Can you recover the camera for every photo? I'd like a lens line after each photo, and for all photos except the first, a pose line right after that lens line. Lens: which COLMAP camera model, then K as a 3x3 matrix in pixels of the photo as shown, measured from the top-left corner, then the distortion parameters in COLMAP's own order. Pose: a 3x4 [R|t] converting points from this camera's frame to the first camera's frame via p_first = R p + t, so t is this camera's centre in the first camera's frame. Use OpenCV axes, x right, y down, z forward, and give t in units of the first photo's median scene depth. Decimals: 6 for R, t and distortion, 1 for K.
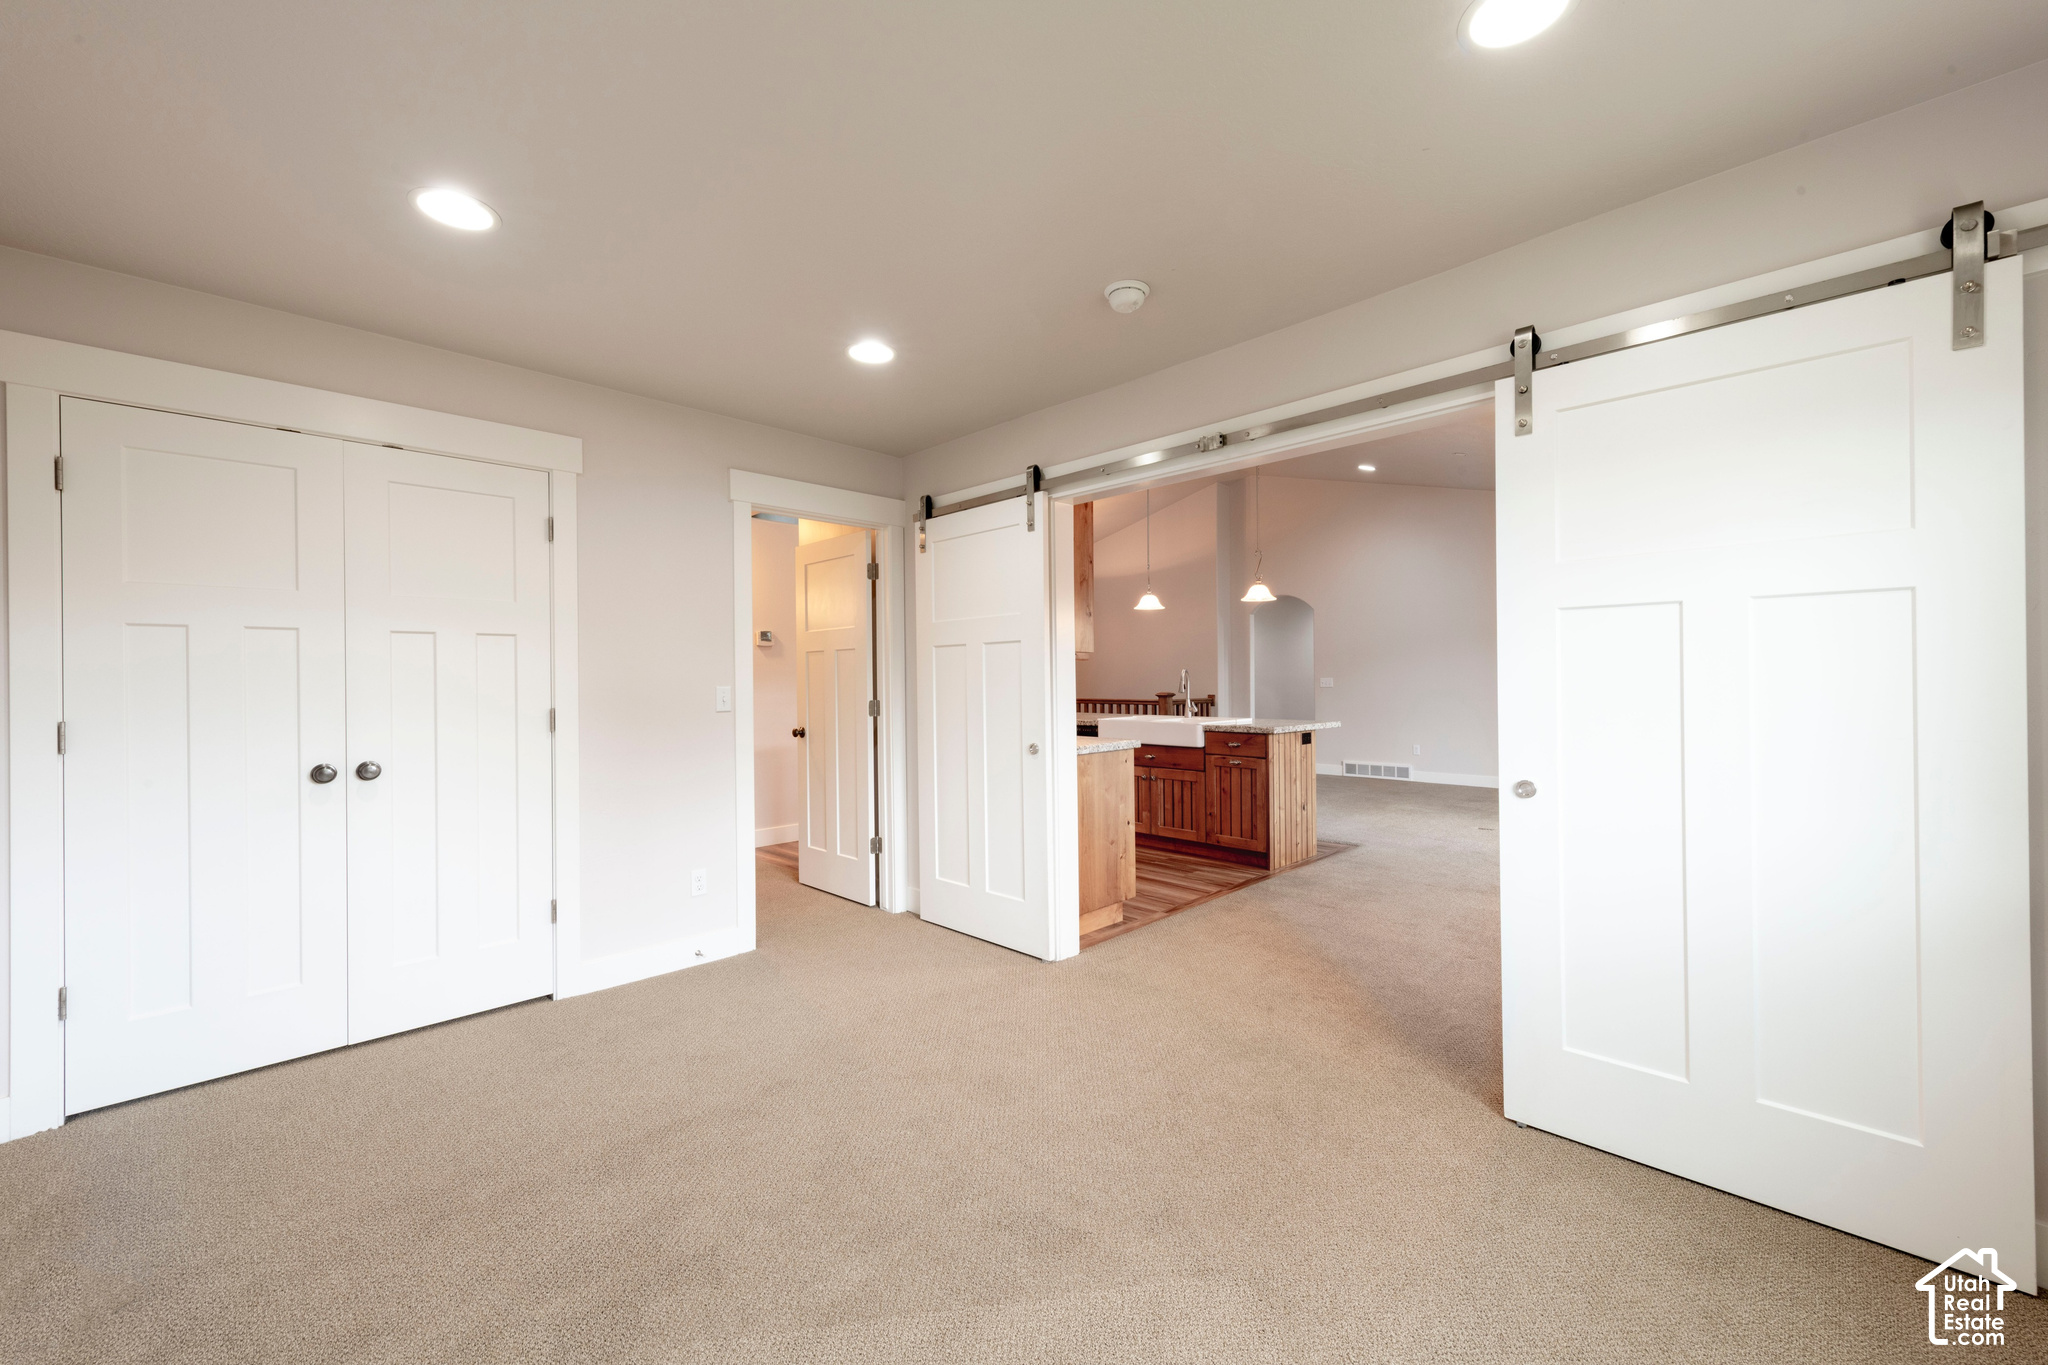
lens RADIAL K [[801.3, 0, 1021.9], [0, 801.3, 682.0], [0, 0, 1]] dist [0.010611, -0.001271]
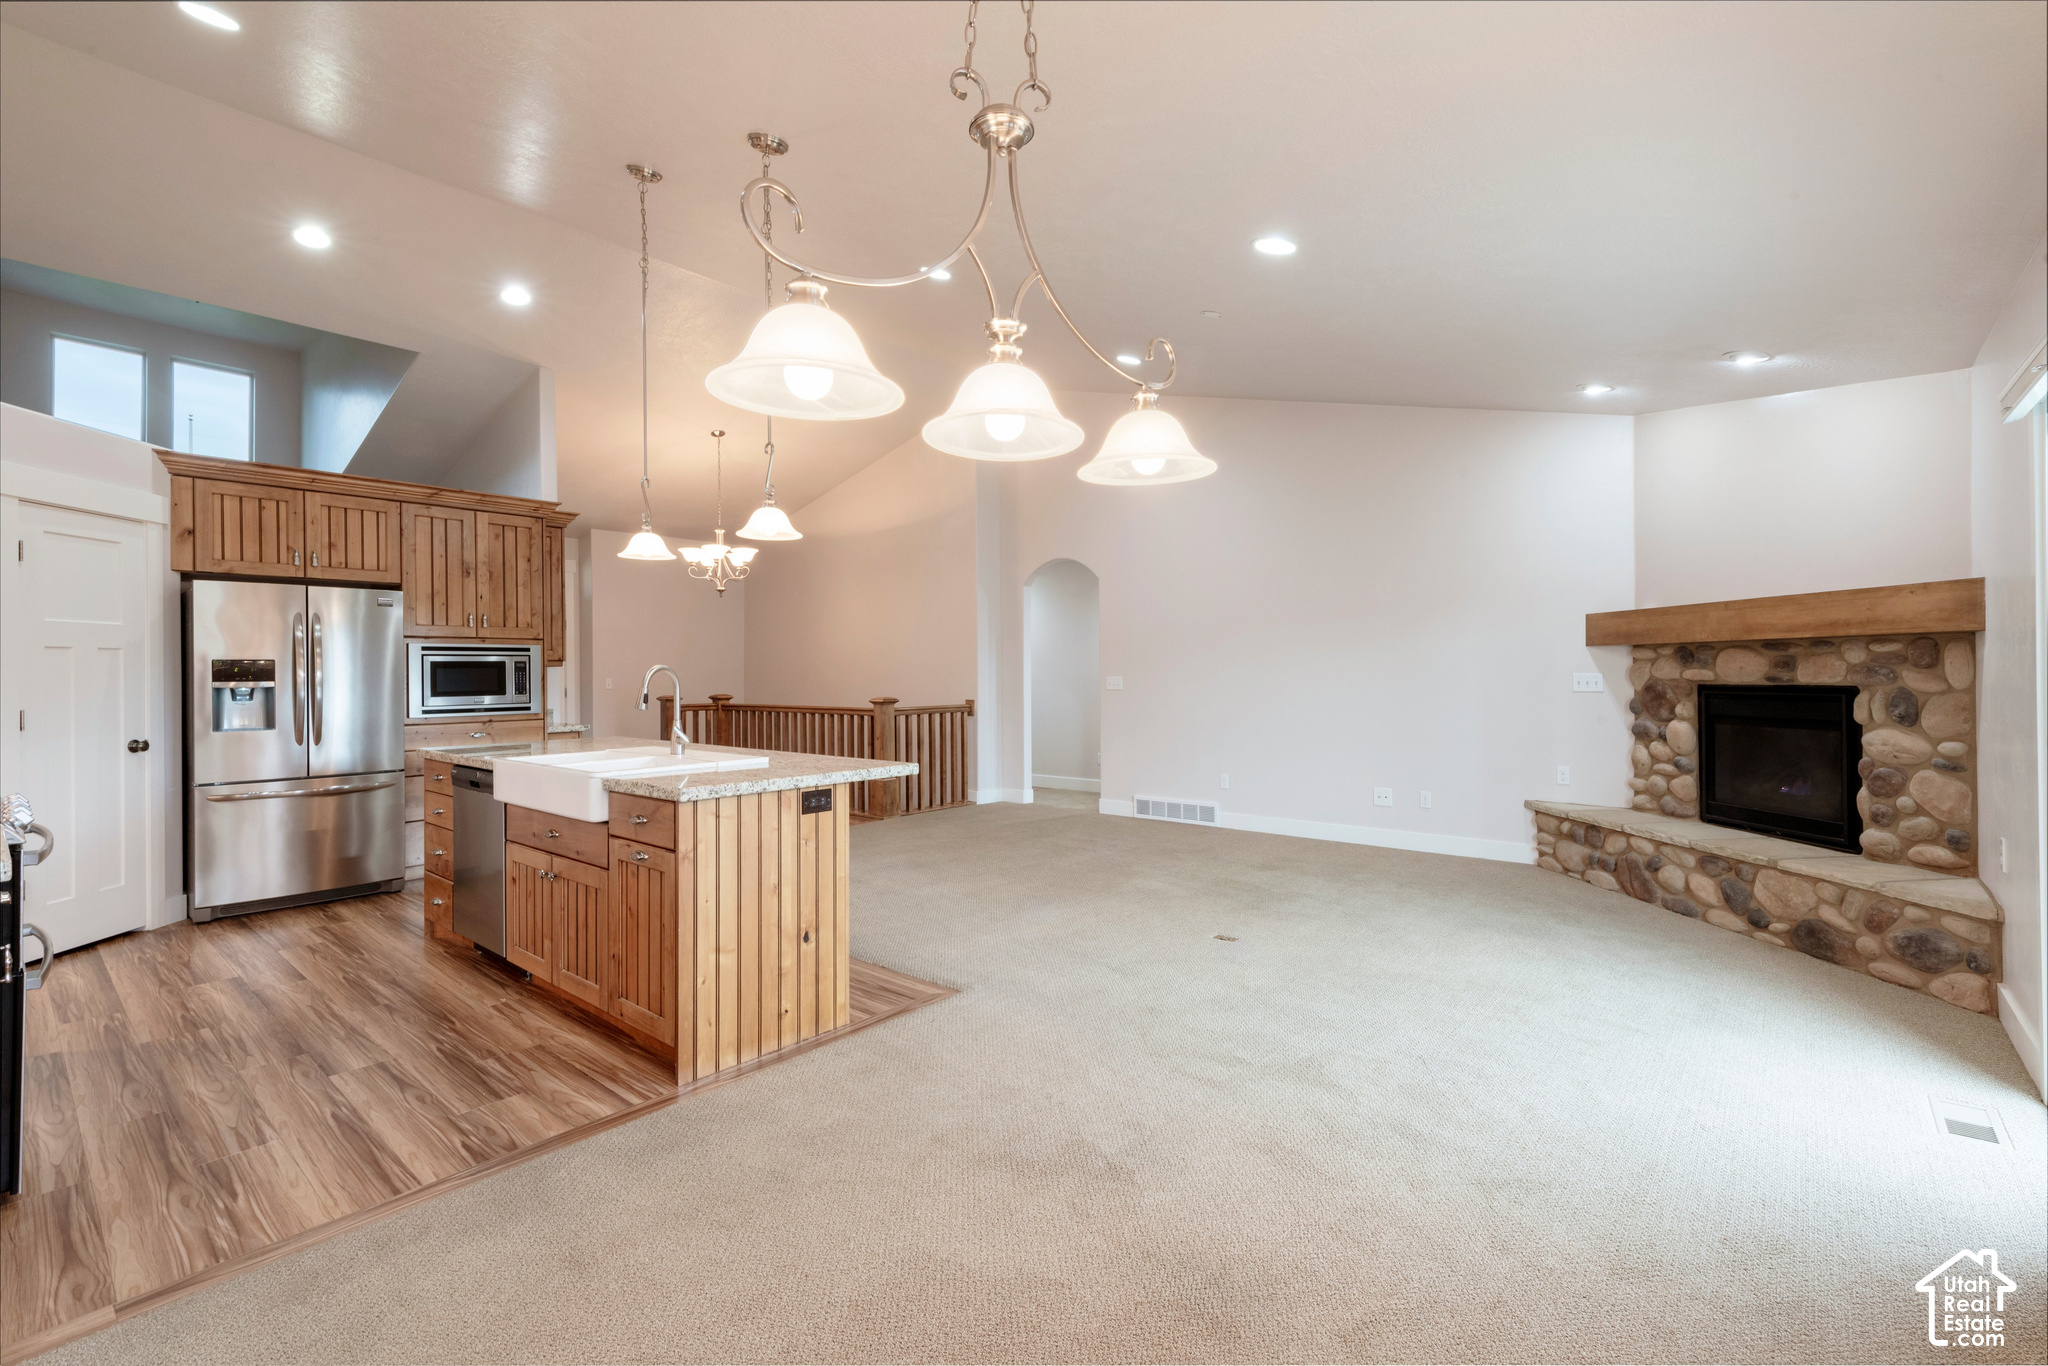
lens RADIAL K [[897.6, 0, 1019.7], [0, 897.6, 675.0], [0, 0, 1]] dist [0.010791, -0.000012]
pose [[0.997439, -0.001266, 0.071514, 0.419585], [0.001374, 0.999998, -0.001466, -0.008904], [-0.071512, 0.001561, 0.997439, 0.395036]]
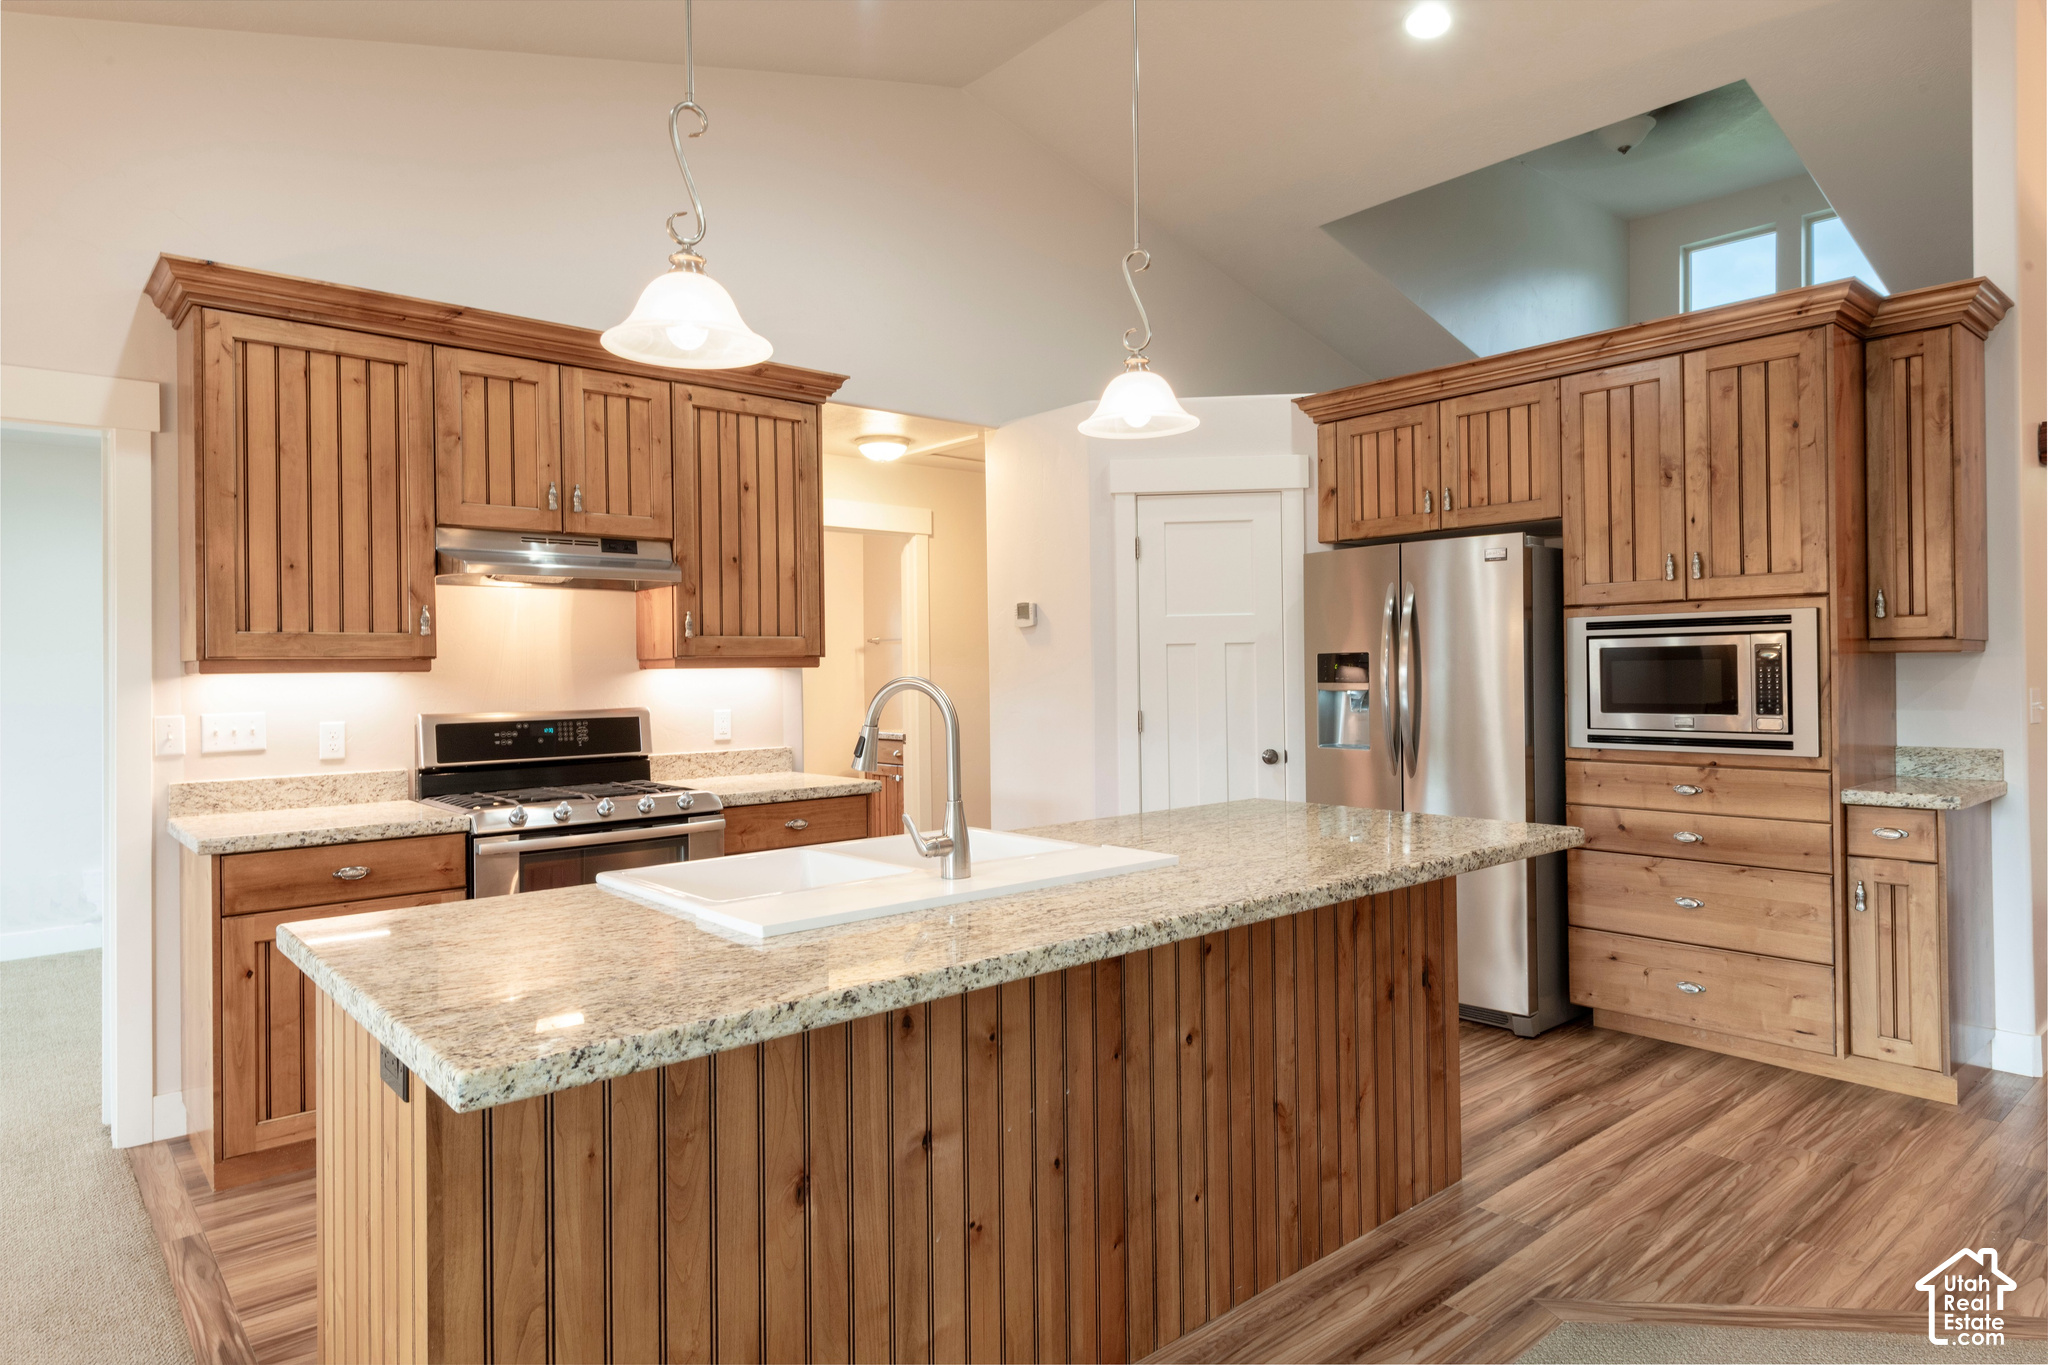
lens RADIAL K [[1184.0, 0, 1022.3], [0, 1184.0, 673.4], [0, 0, 1]] dist [0.011611, -0.001208]
pose [[-0.065660, 0.009646, -0.997795, 0.589348], [0.008935, 0.999919, 0.009078, -0.020506], [0.997802, -0.008320, -0.065741, 1.102479]]
